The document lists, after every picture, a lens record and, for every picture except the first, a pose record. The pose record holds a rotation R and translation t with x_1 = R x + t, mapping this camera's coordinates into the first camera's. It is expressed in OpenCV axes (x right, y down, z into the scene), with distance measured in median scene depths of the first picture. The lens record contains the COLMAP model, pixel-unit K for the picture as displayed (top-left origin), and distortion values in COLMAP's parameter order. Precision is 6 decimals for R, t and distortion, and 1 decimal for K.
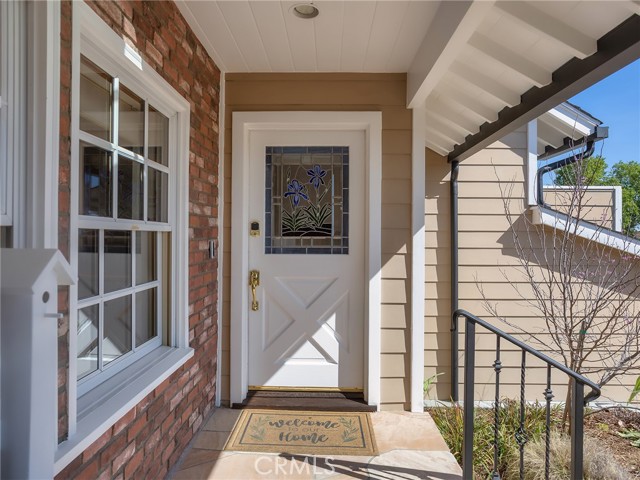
lens RADIAL K [[446.5, 0, 320.0], [0, 446.5, 240.0], [0, 0, 1]] dist [-0.002319, -0.000568]
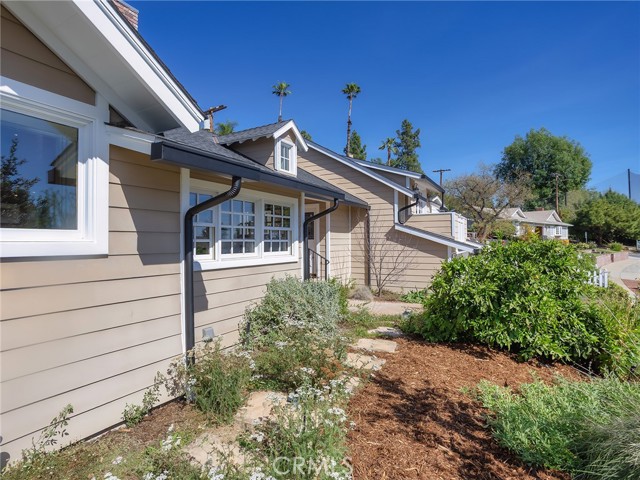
lens RADIAL K [[360.9, 0, 320.0], [0, 360.9, 240.0], [0, 0, 1]] dist [-0.004107, 0.000241]
pose [[0.883177, -0.019263, -0.468645, 1.597874], [0.012502, 0.999768, -0.017534, 0.092978], [0.468874, 0.009626, 0.883213, -1.771826]]
